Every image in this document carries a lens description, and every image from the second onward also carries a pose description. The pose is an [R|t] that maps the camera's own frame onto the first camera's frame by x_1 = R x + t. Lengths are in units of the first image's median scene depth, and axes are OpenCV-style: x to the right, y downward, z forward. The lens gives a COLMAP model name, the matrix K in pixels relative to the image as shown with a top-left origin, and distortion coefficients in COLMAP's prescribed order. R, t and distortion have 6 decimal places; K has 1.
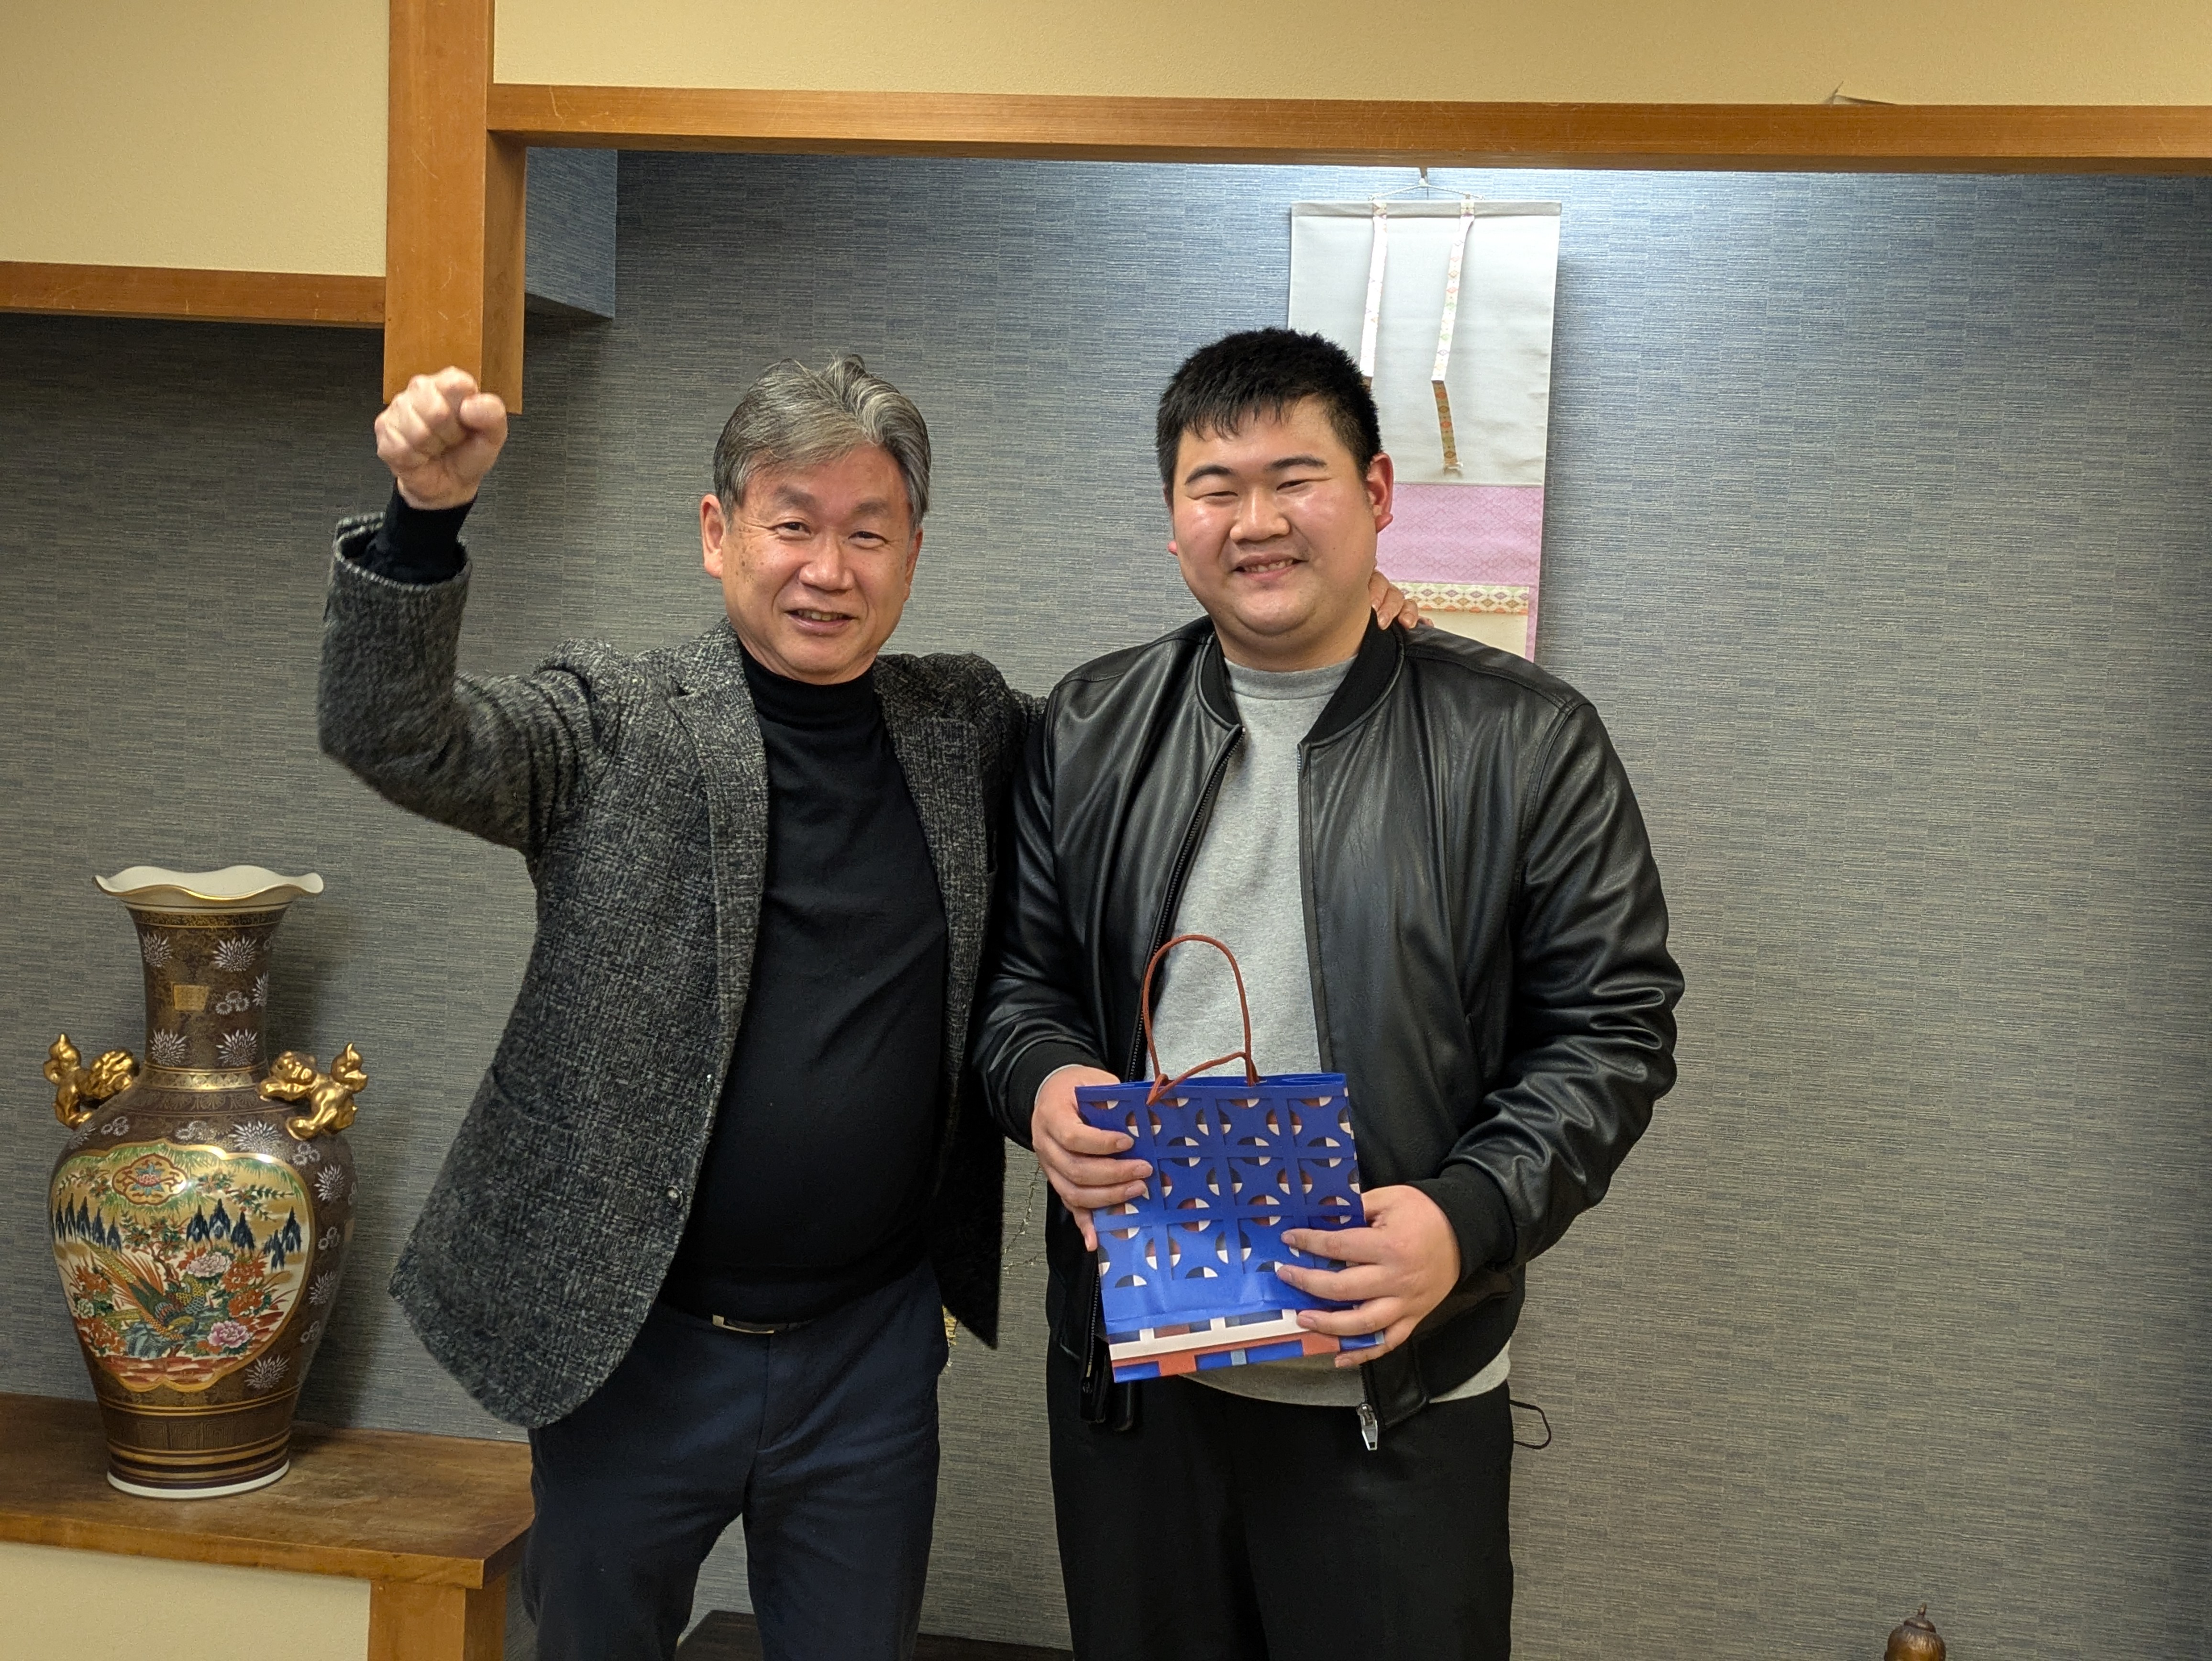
lens RADIAL K [[2610.7, 0, 1107.9], [0, 2610.7, 814.2], [0, 0, 1]] dist [0.045090, -0.060813]
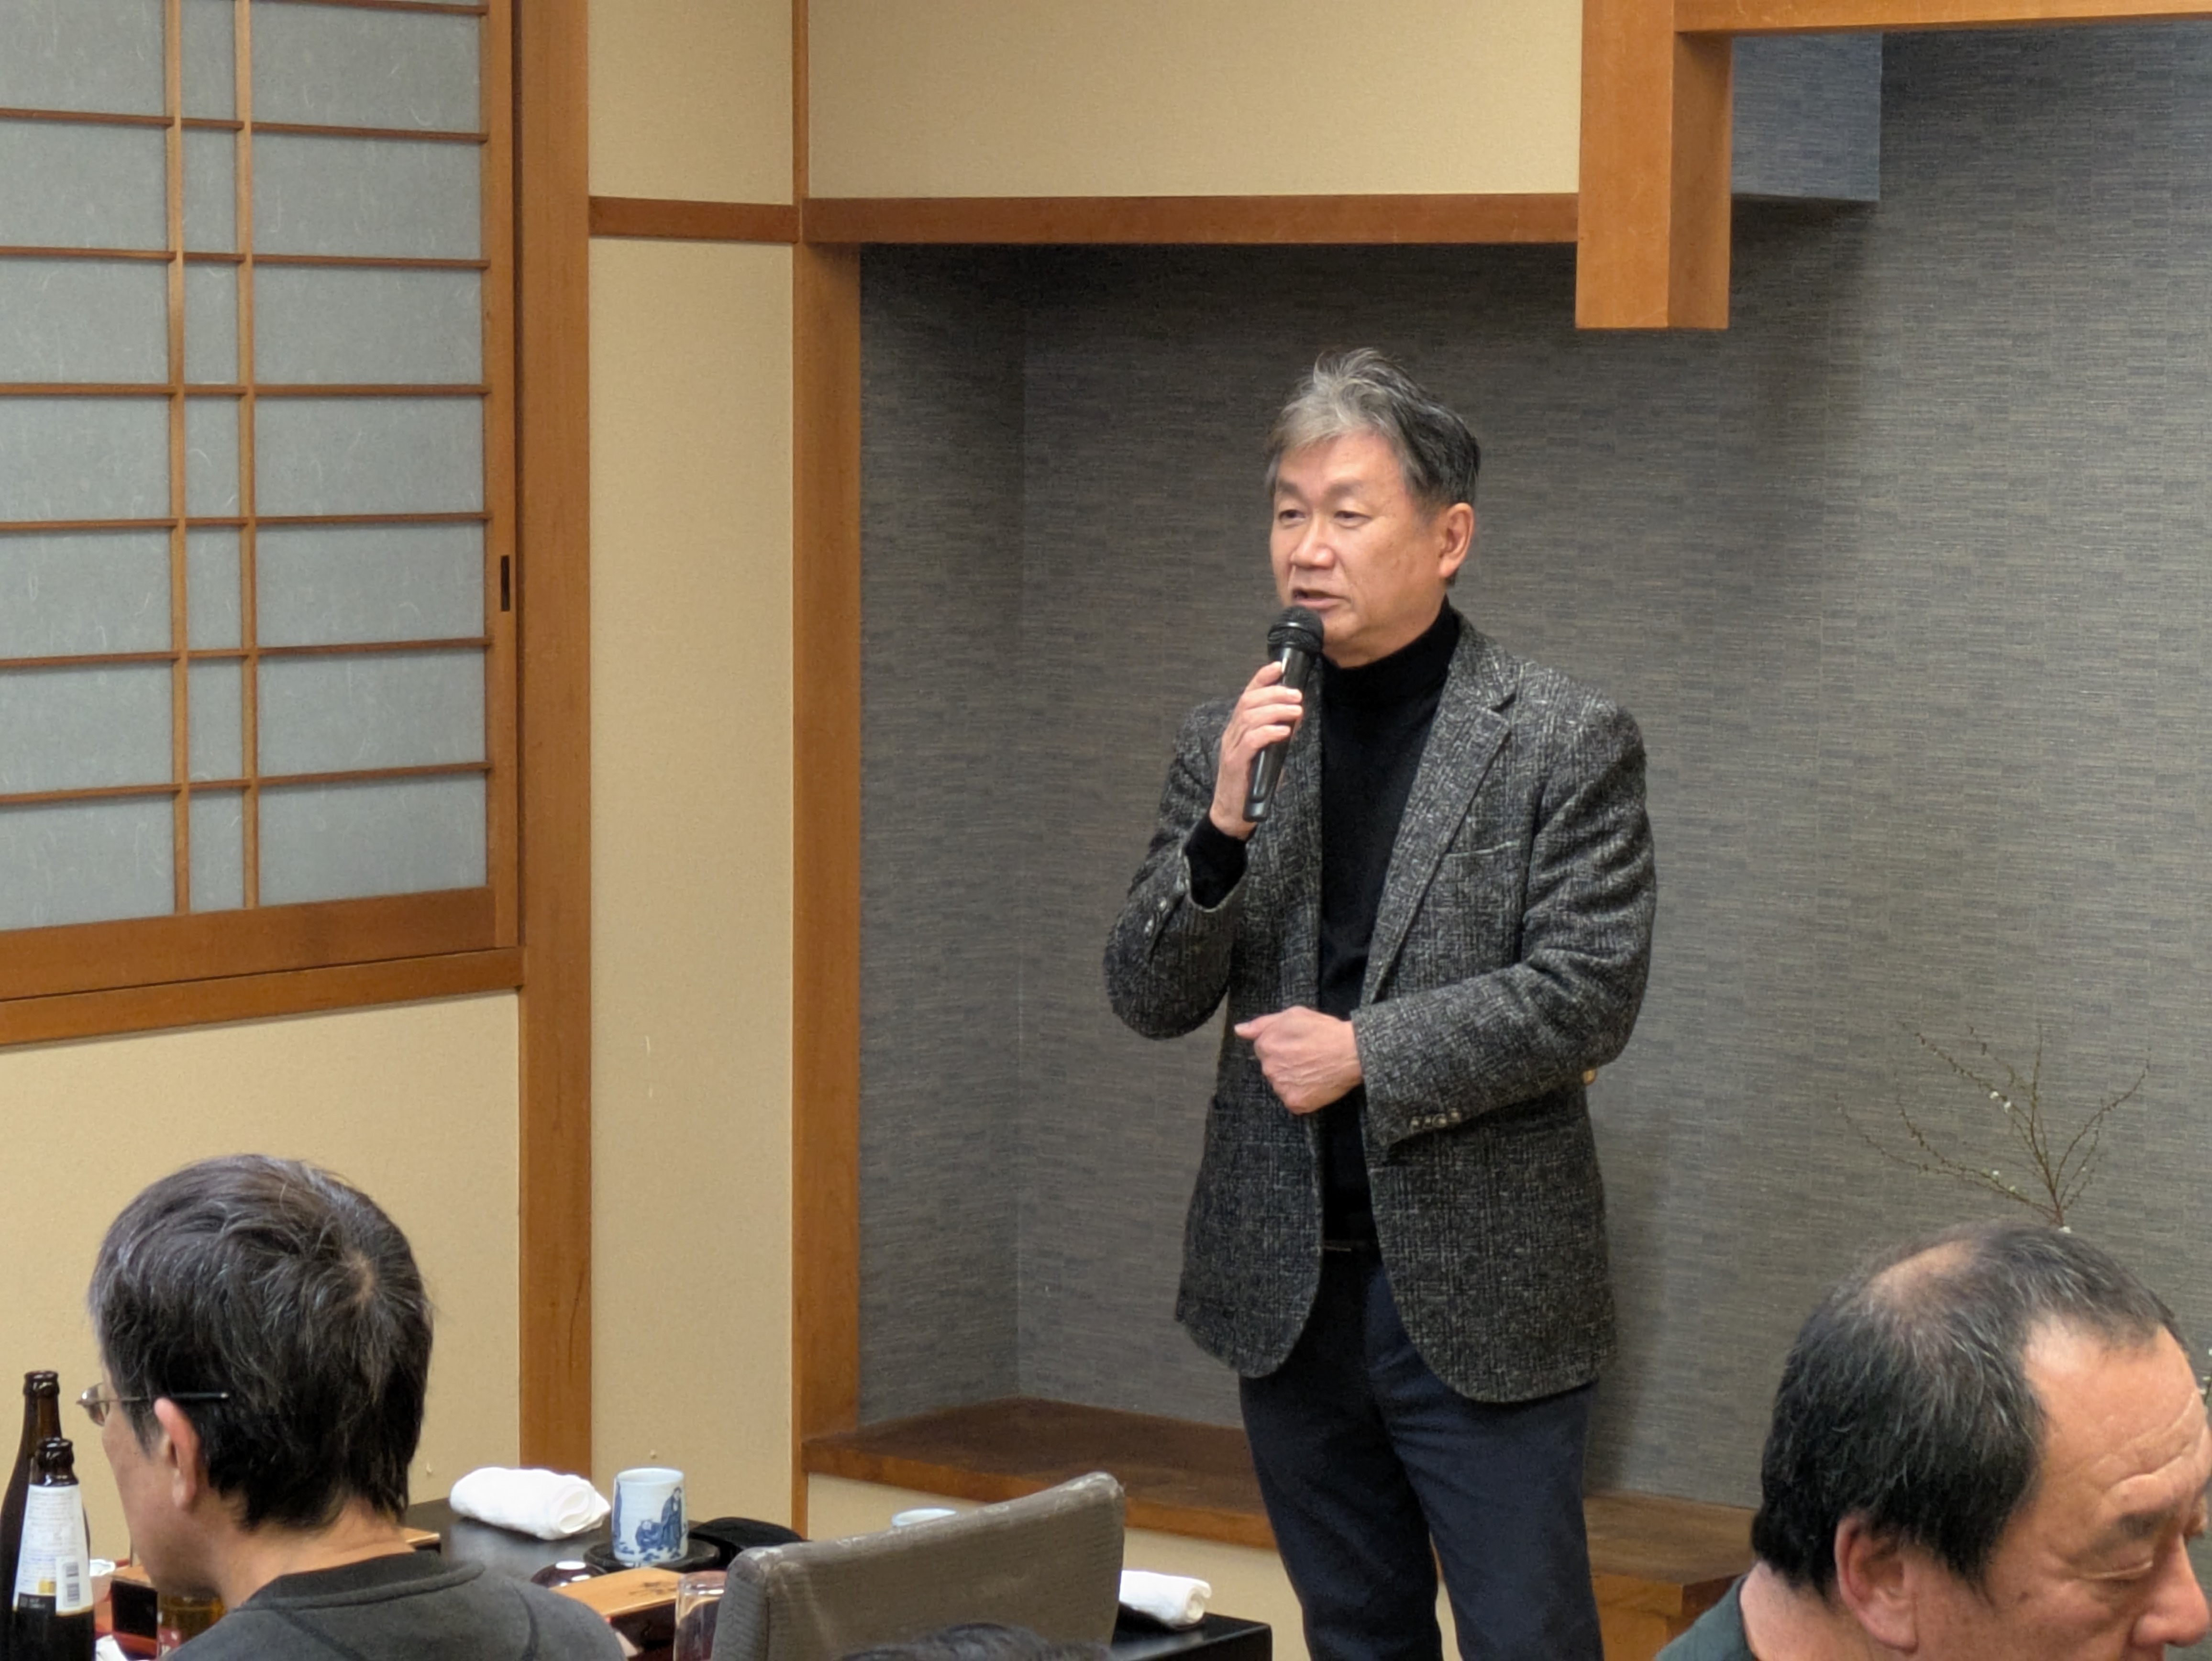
lens RADIAL K [[4780.1, 0, 1106.0], [0, 4780.1, 830.5], [0, 0, 1]] dist [0.036032, -0.317104]
pose [[0.877219, 0.002343, -0.480086, 0.370348], [-0.009244, 0.999885, -0.012012, 0.042078], [0.480002, 0.014975, 0.877139, -0.538347]]
